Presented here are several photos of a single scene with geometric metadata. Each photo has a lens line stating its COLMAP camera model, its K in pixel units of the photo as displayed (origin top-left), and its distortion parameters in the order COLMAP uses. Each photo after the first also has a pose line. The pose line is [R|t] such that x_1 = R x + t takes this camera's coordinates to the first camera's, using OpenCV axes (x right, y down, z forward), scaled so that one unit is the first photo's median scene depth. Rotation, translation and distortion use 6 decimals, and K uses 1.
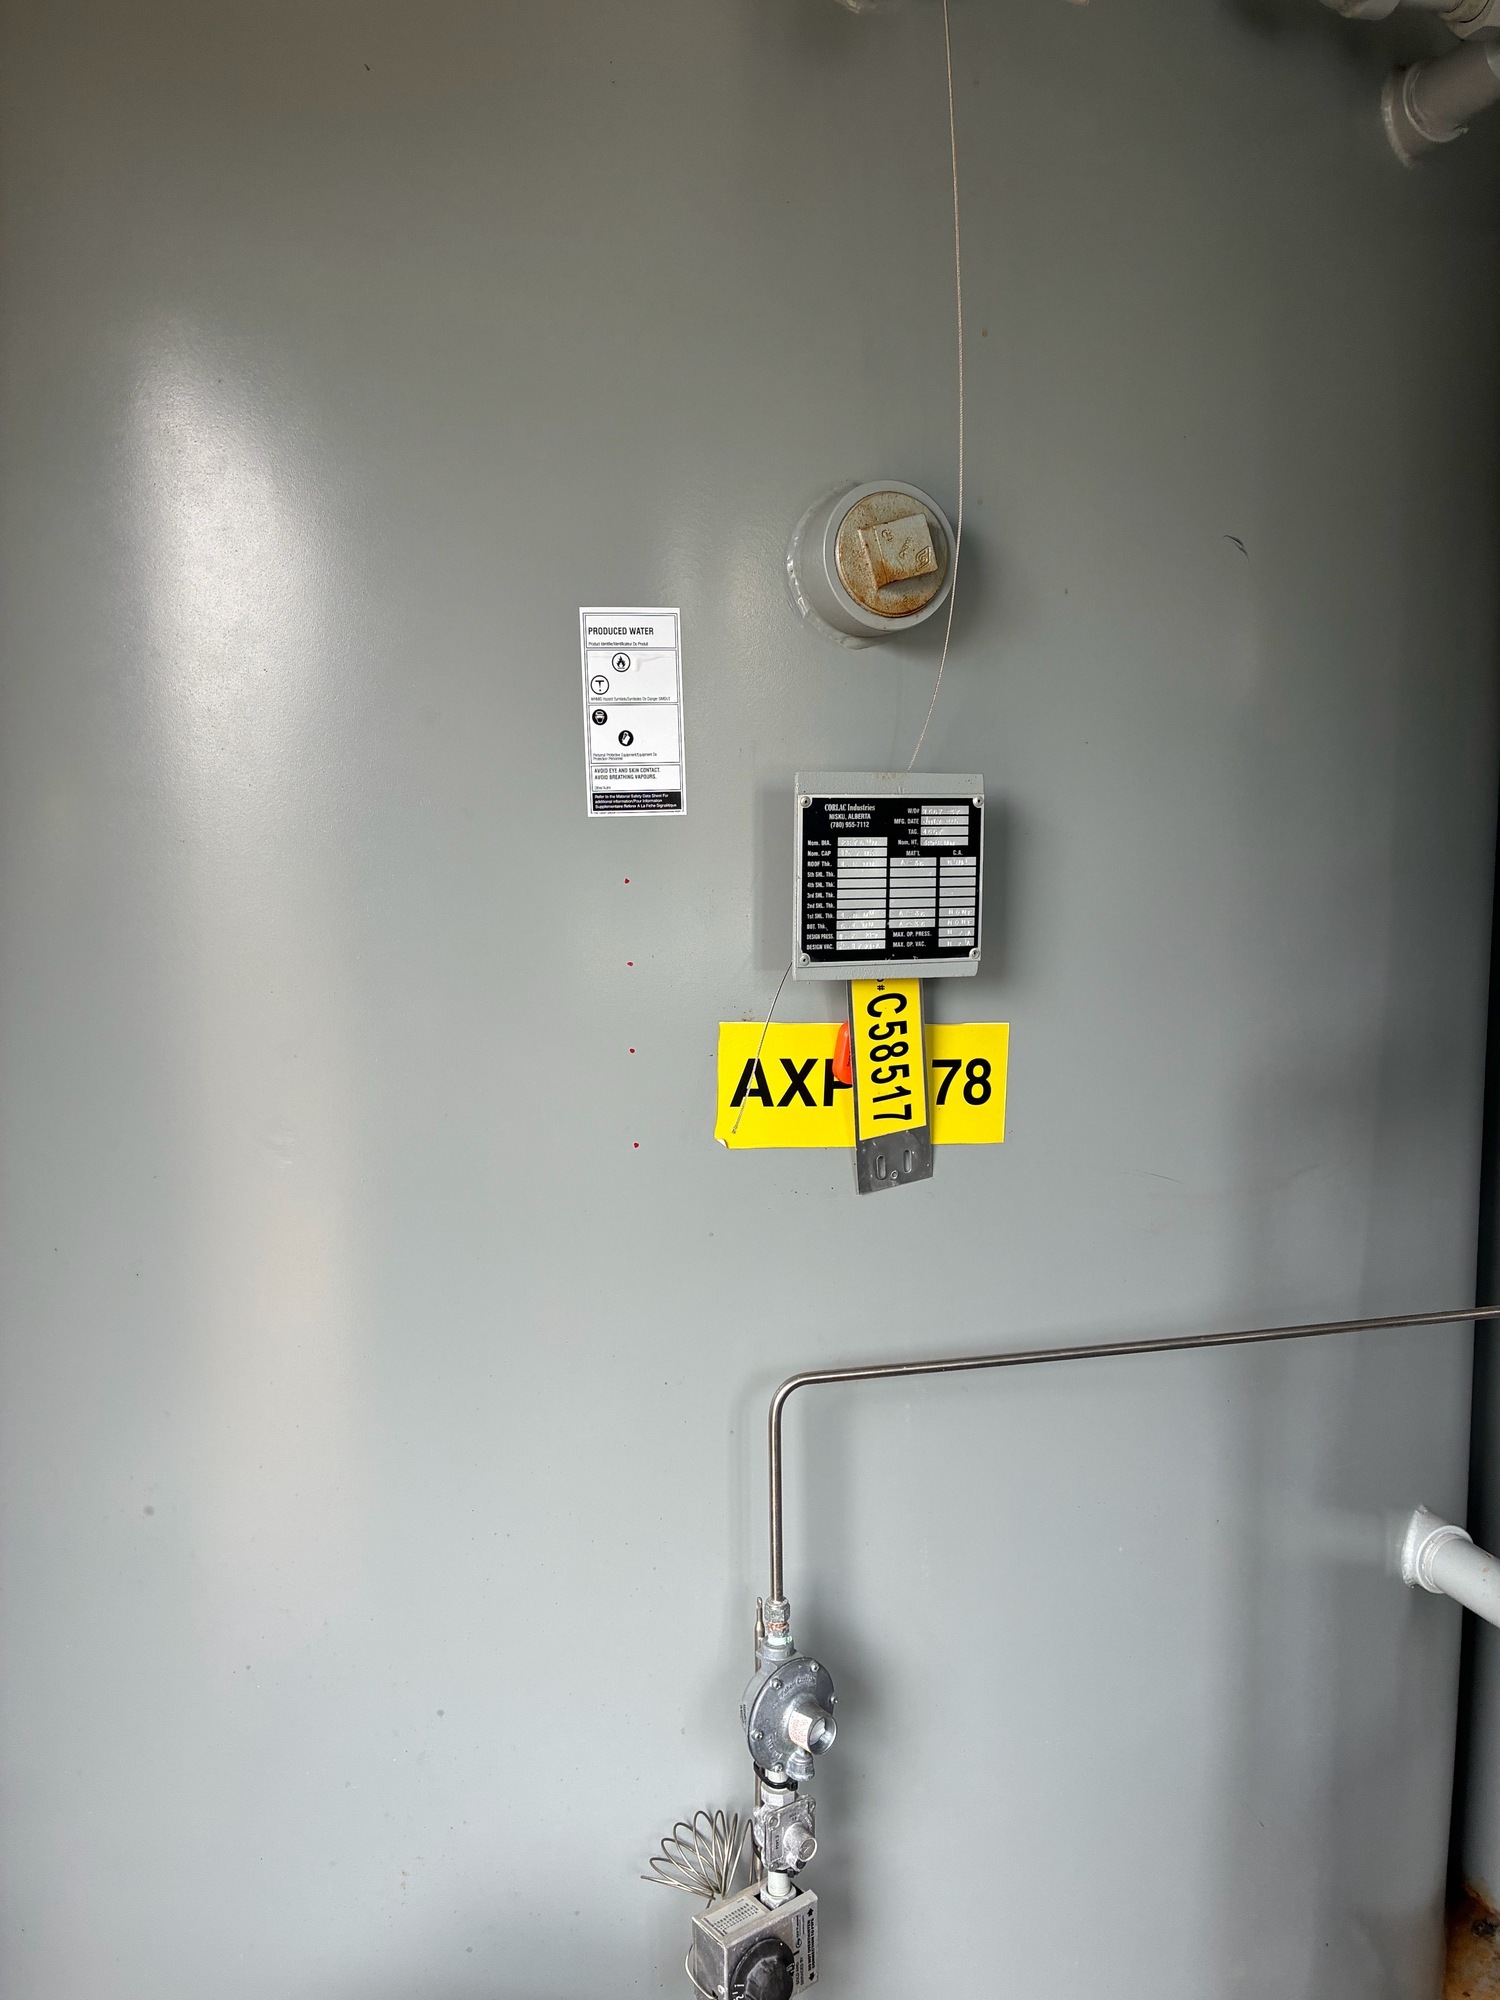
lens RADIAL K [[1523.6, 0, 739.2], [0, 1523.6, 1003.1], [0, 0, 1]] dist [0.042687, -0.046840]
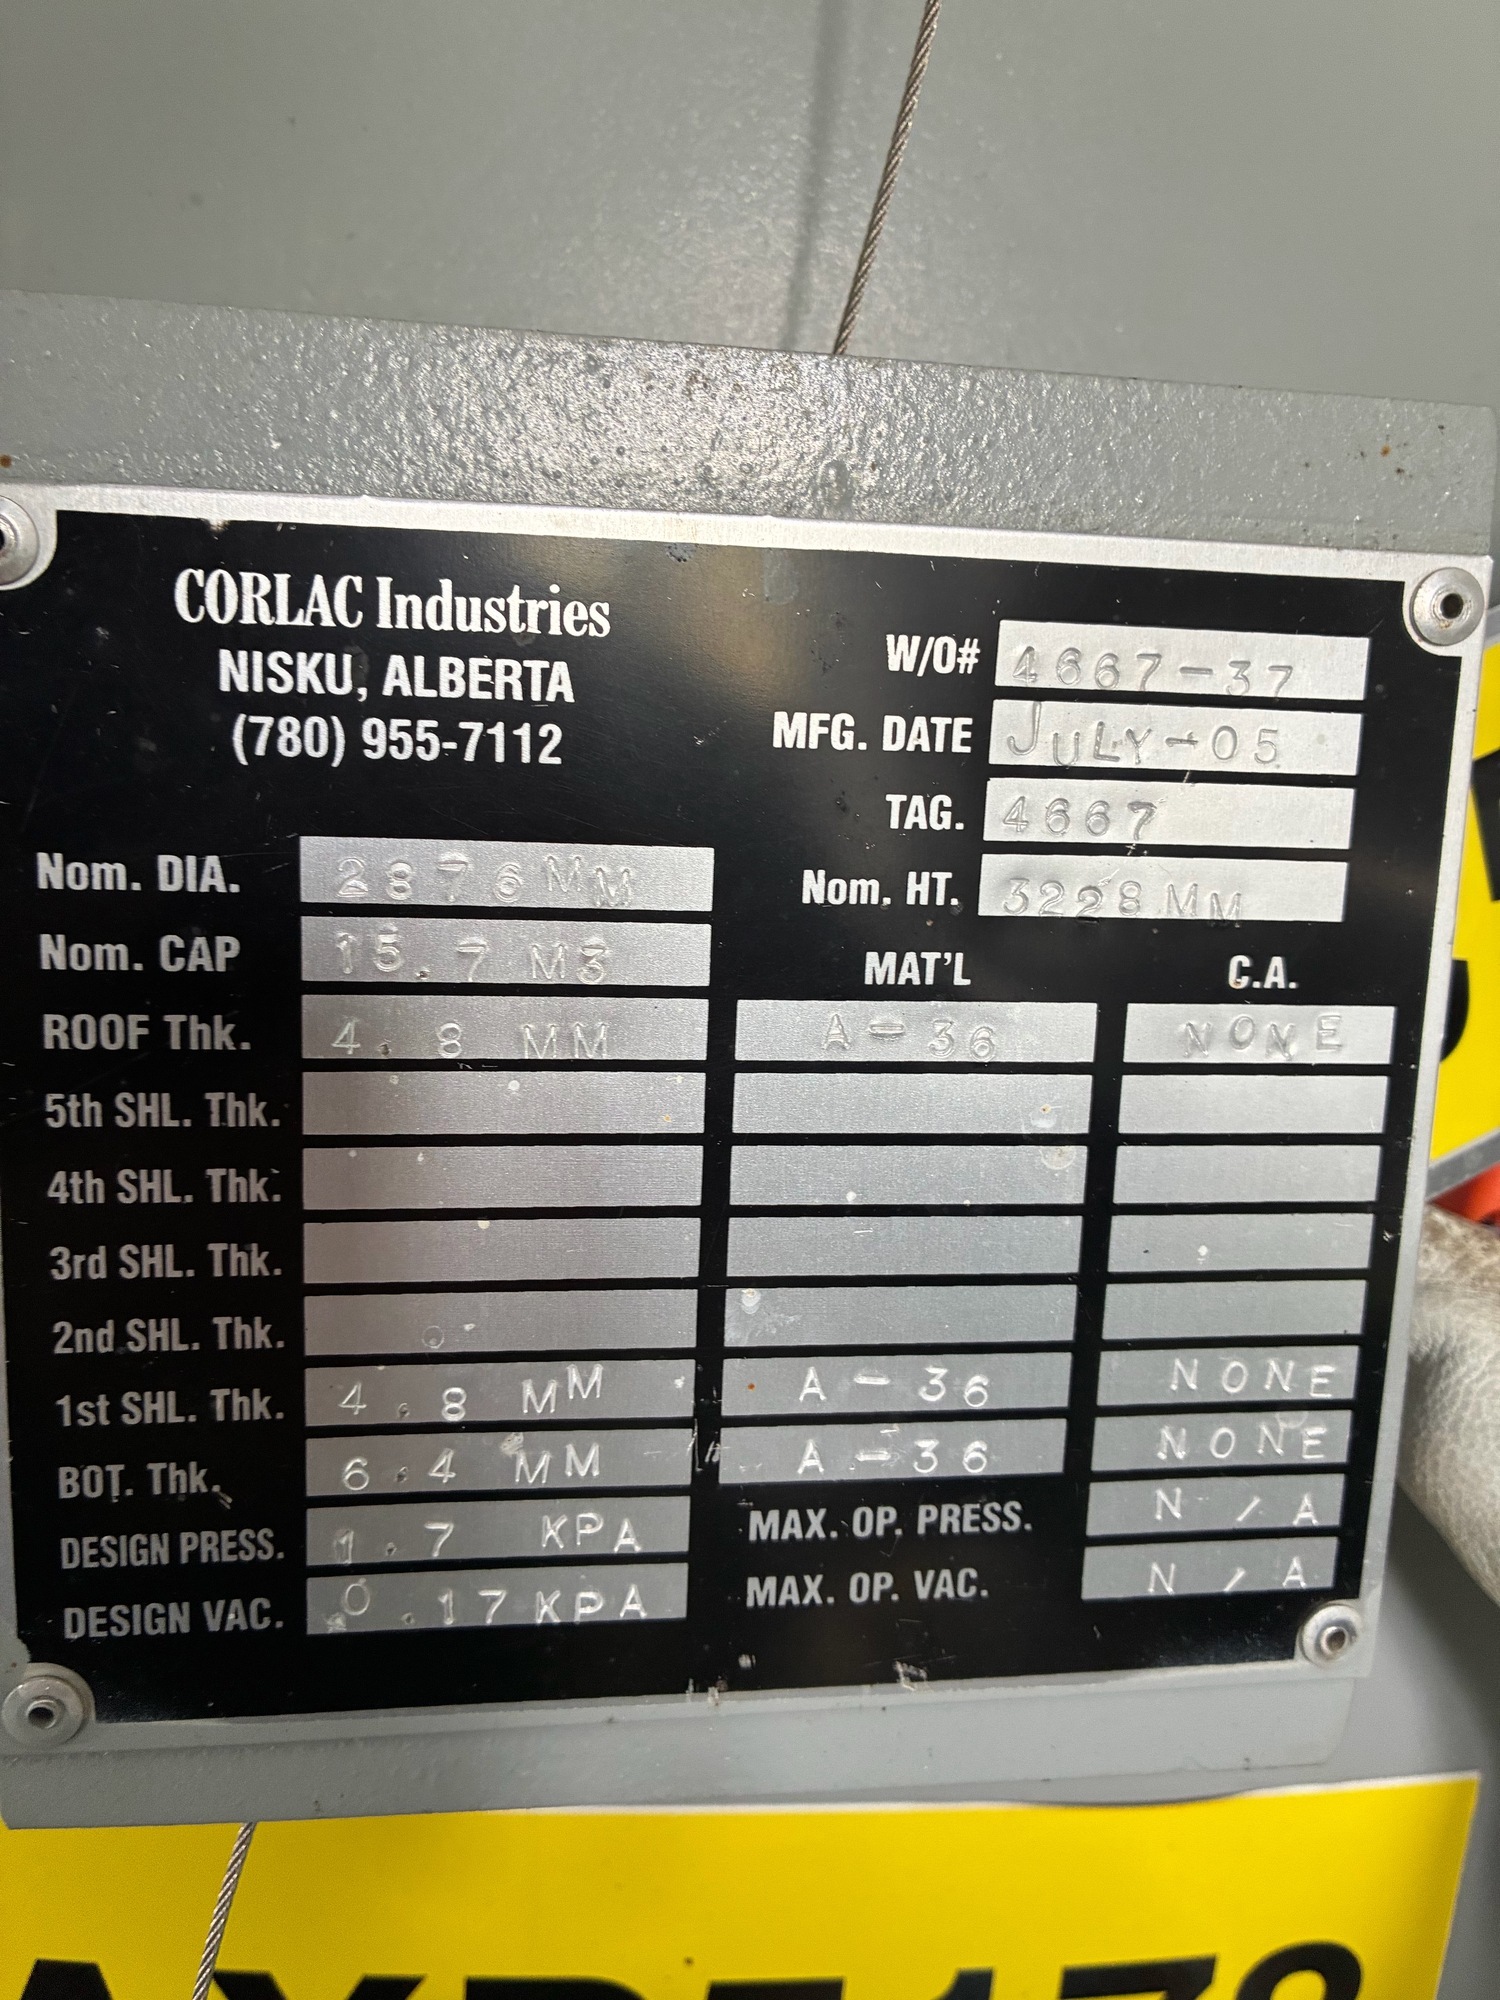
lens RADIAL K [[1523.6, 0, 763.1], [0, 1523.6, 1003.6], [0, 0, 1]] dist [0.042687, -0.046840]
pose [[0.979612, 0.066592, -0.189543, 0.124989], [-0.057724, 0.996981, 0.051937, -0.100269], [0.192430, -0.039937, 0.980498, 0.852032]]
